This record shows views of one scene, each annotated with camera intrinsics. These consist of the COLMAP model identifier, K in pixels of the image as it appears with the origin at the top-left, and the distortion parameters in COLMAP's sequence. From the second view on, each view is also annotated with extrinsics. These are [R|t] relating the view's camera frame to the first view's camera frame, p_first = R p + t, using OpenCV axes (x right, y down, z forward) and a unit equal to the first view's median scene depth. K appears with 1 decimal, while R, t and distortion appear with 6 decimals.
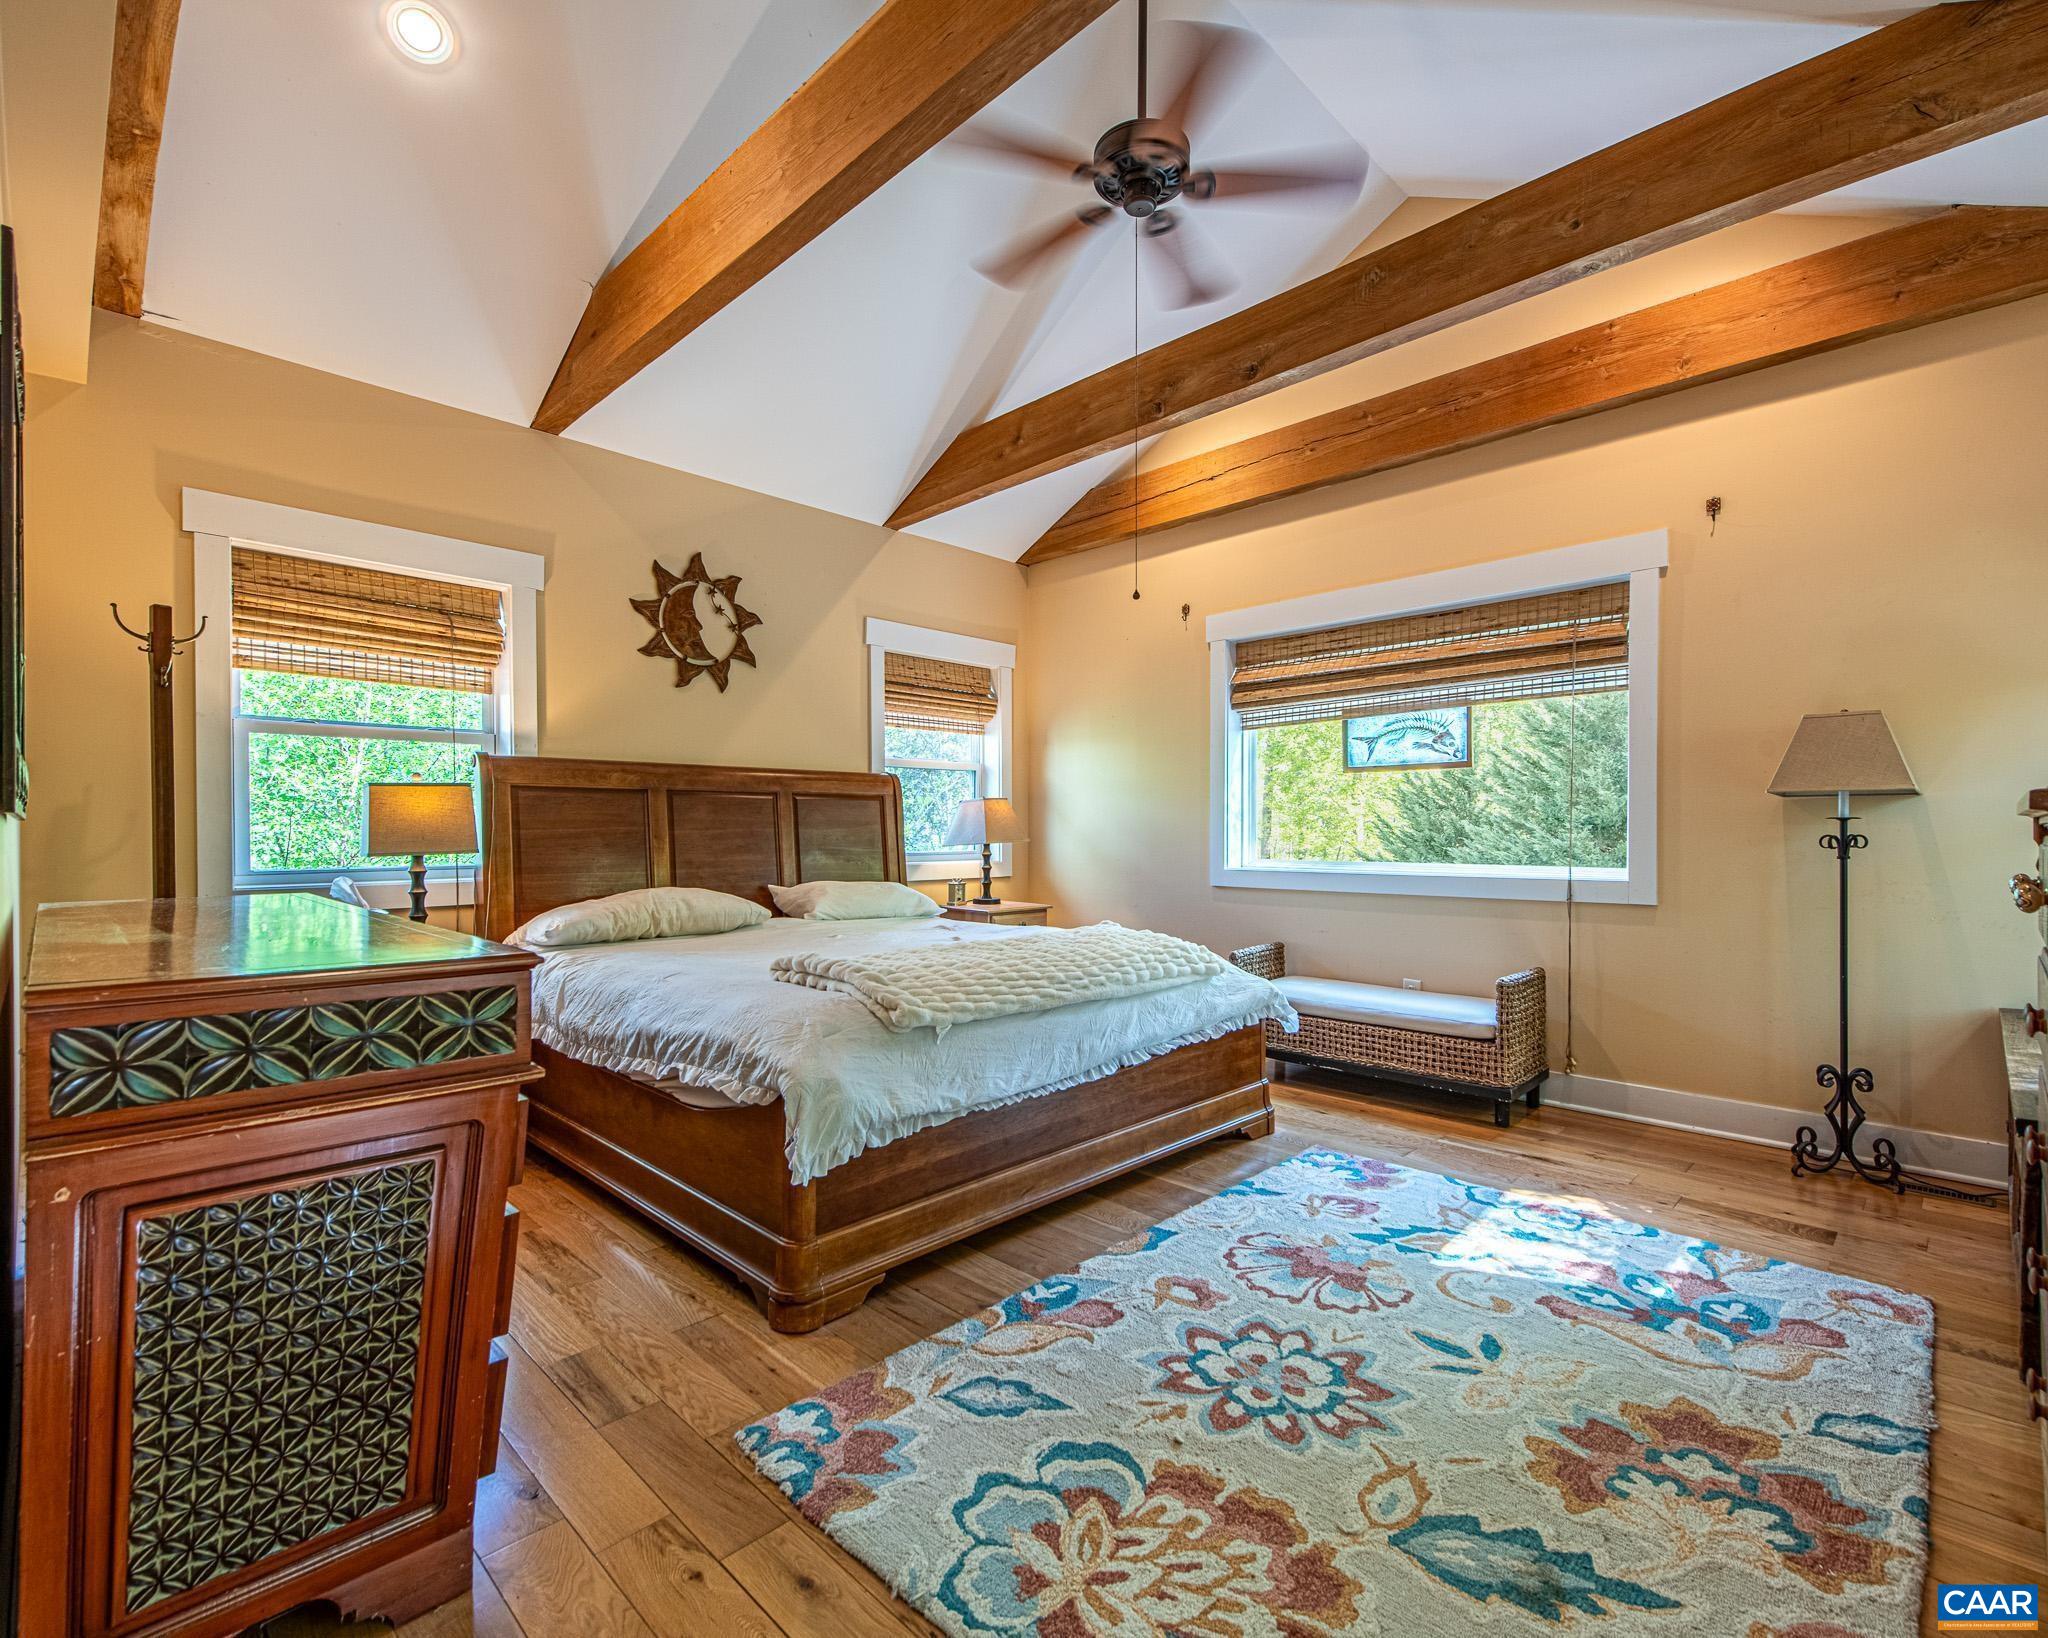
lens RADIAL K [[957.9, 0, 1014.0], [0, 957.9, 831.7], [0, 0, 1]] dist [0.018223, -0.007062]
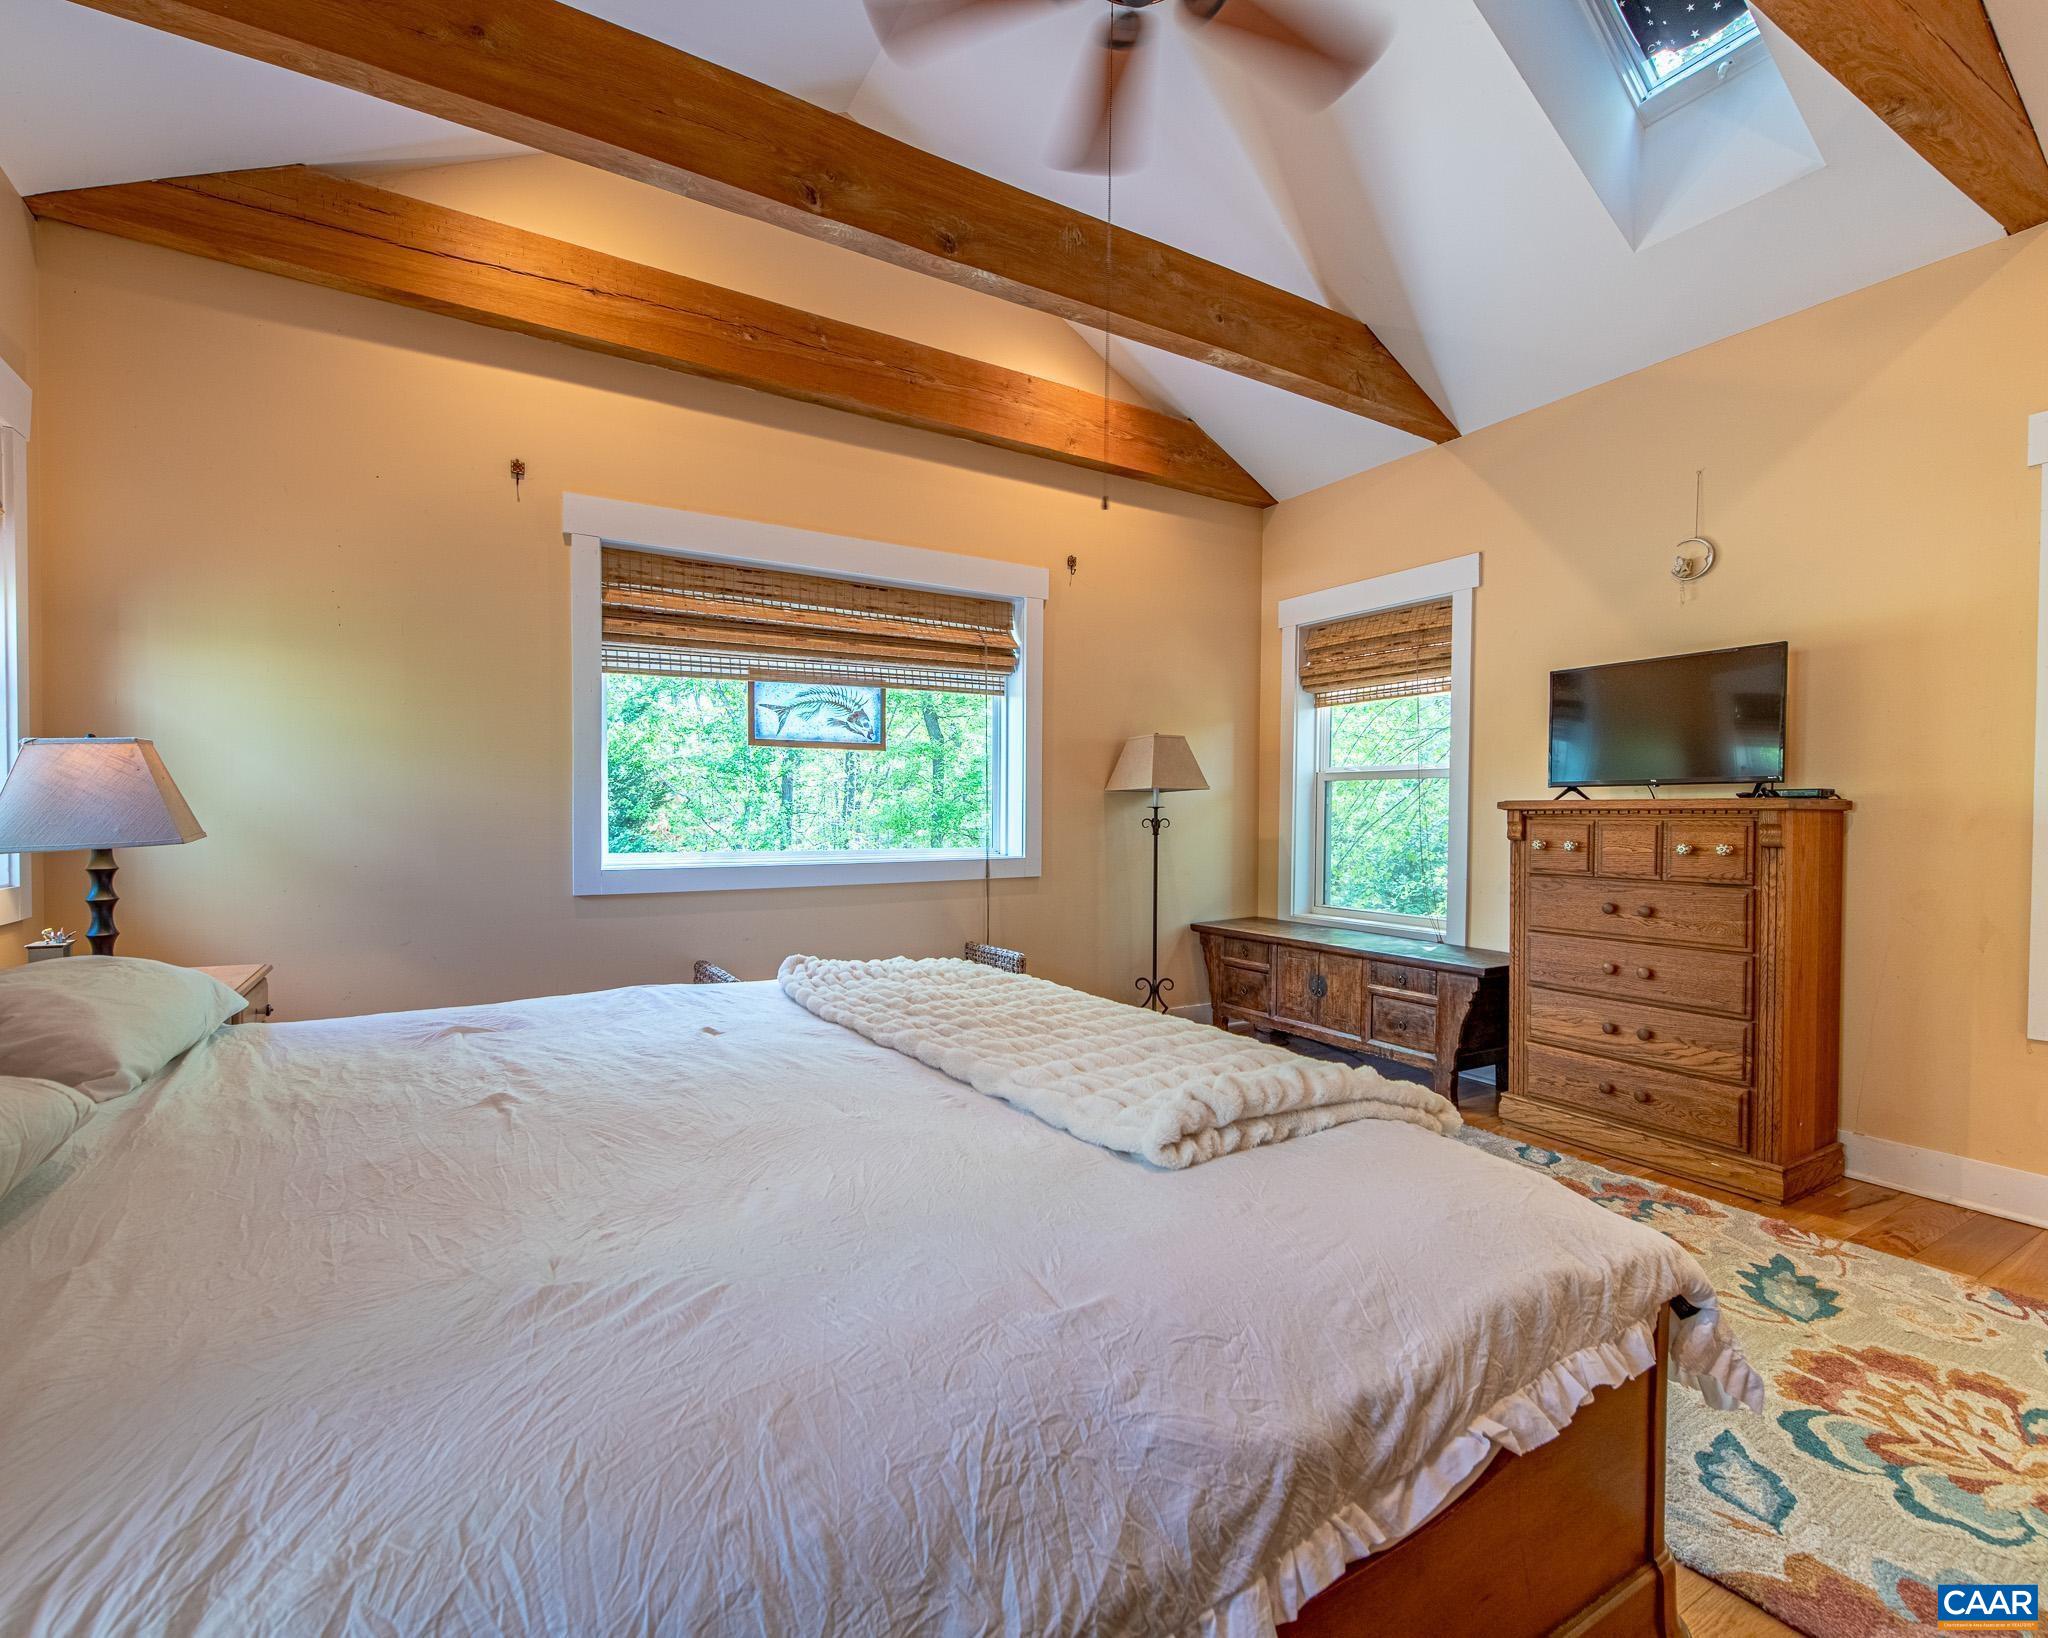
lens RADIAL K [[957.9, 0, 1014.0], [0, 957.9, 831.7], [0, 0, 1]] dist [0.018223, -0.007062]
pose [[0.244083, -0.016713, 0.969610, -0.485082], [-0.001262, 0.999845, 0.017552, -0.001642], [-0.969754, -0.005508, 0.244024, 0.690059]]
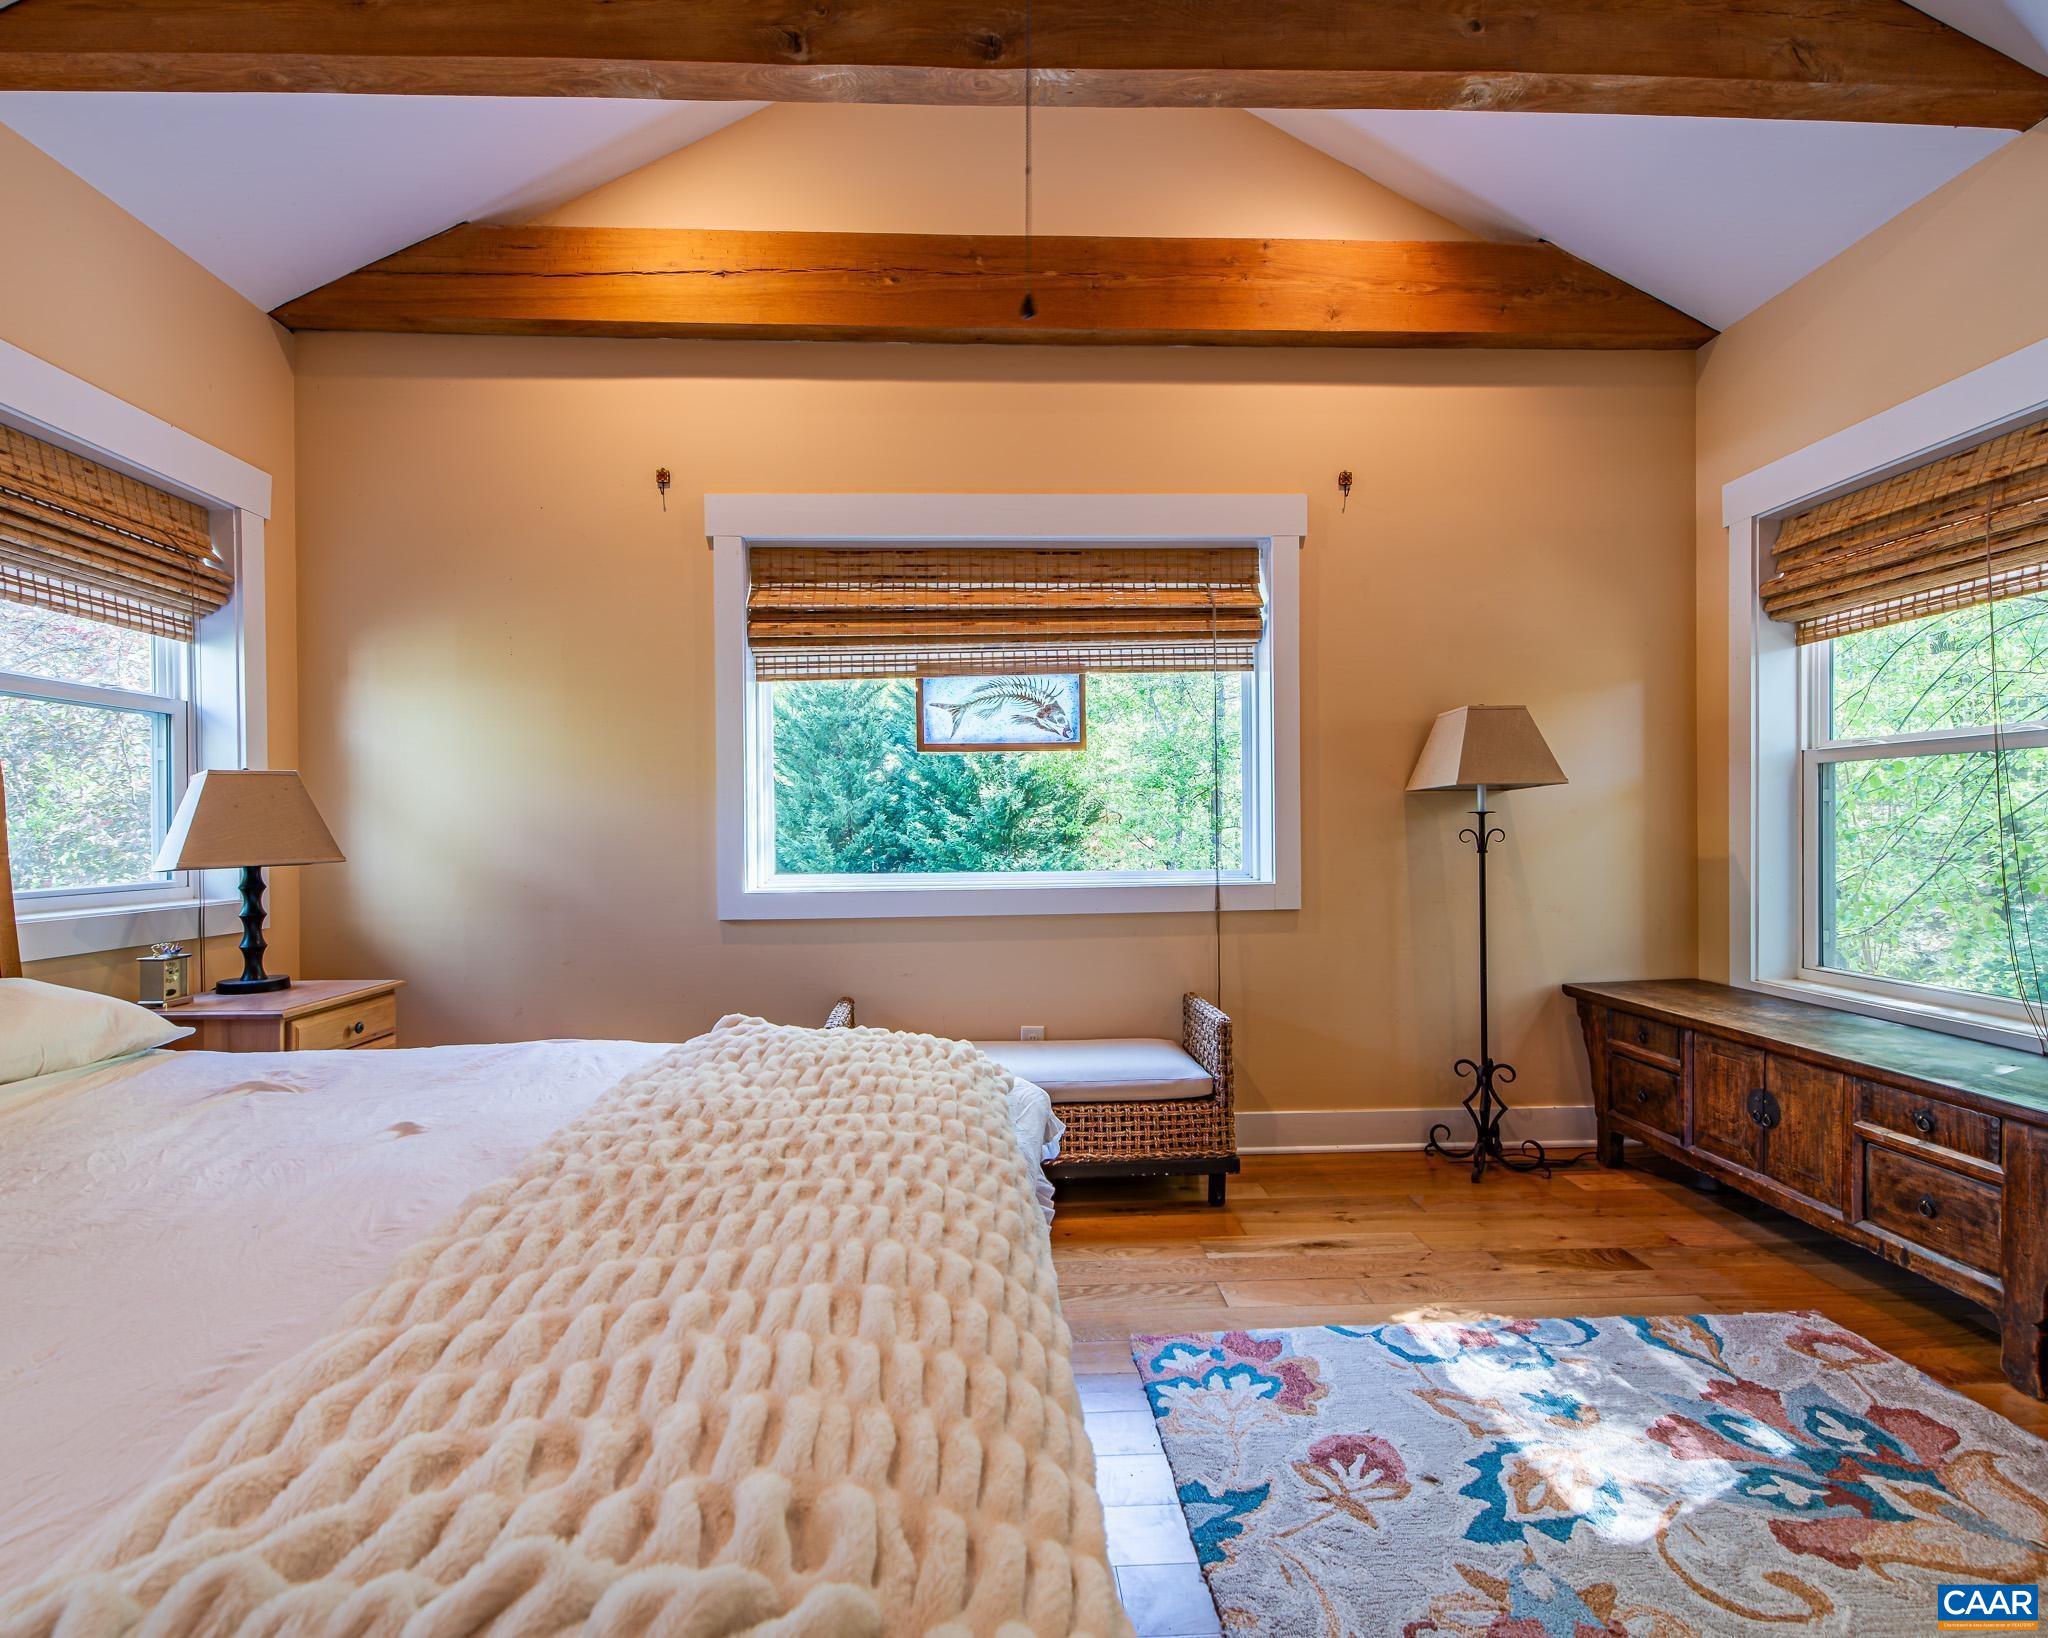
lens RADIAL K [[957.9, 0, 1014.0], [0, 957.9, 831.7], [0, 0, 1]] dist [0.018223, -0.007062]
pose [[0.679269, -0.007994, 0.733846, -0.165221], [0.012457, 0.999922, -0.000638, 0.000643], [-0.733784, 0.009574, 0.679315, 0.547929]]
